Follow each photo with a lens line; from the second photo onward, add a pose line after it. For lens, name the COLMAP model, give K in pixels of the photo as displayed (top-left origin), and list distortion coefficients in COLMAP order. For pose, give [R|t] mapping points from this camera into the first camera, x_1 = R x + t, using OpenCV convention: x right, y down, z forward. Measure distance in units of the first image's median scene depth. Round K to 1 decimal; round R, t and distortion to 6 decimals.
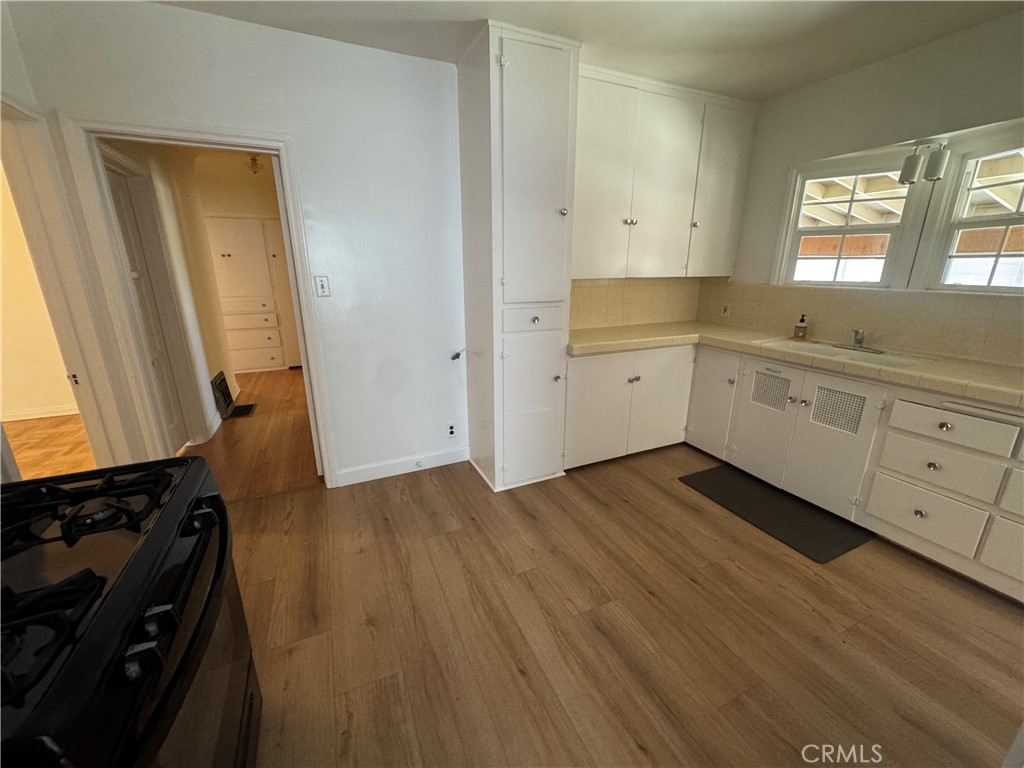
lens RADIAL K [[407.9, 0, 510.8], [0, 407.9, 381.9], [0, 0, 1]] dist [0.003311, 0.000290]
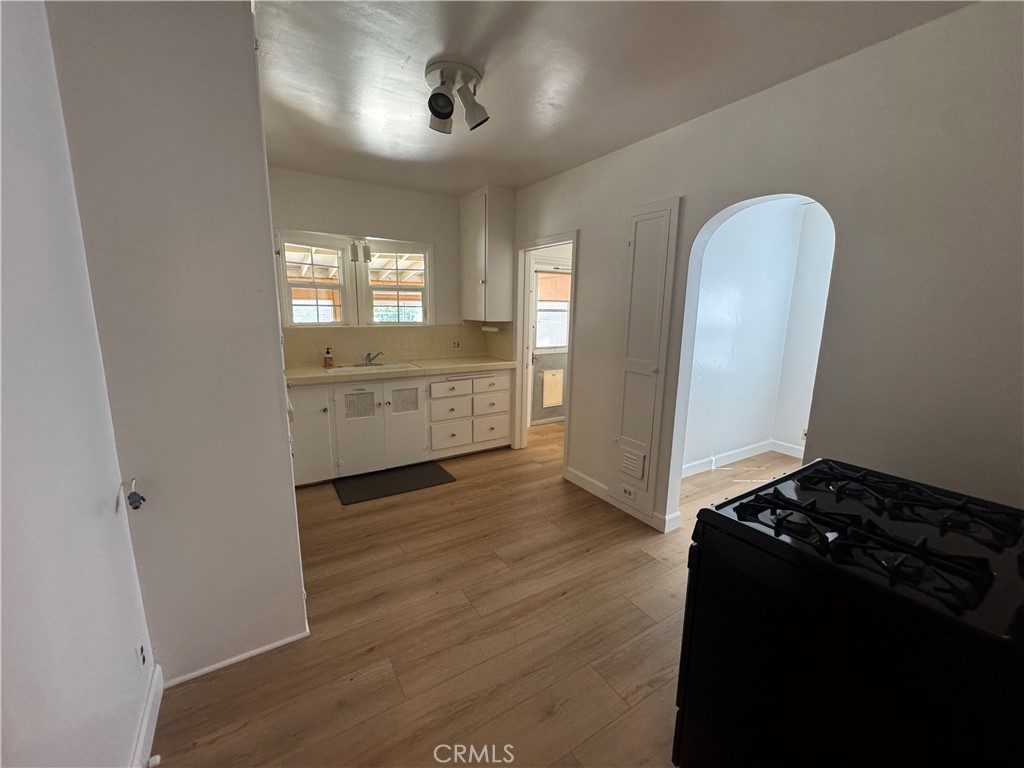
lens RADIAL K [[407.9, 0, 512.4], [0, 407.9, 381.6], [0, 0, 1]] dist [0.003311, 0.000290]
pose [[-0.125116, -0.177658, 0.976106, -0.800541], [0.260113, 0.943550, 0.205073, -0.220659], [-0.957438, 0.279556, -0.071842, 0.700520]]
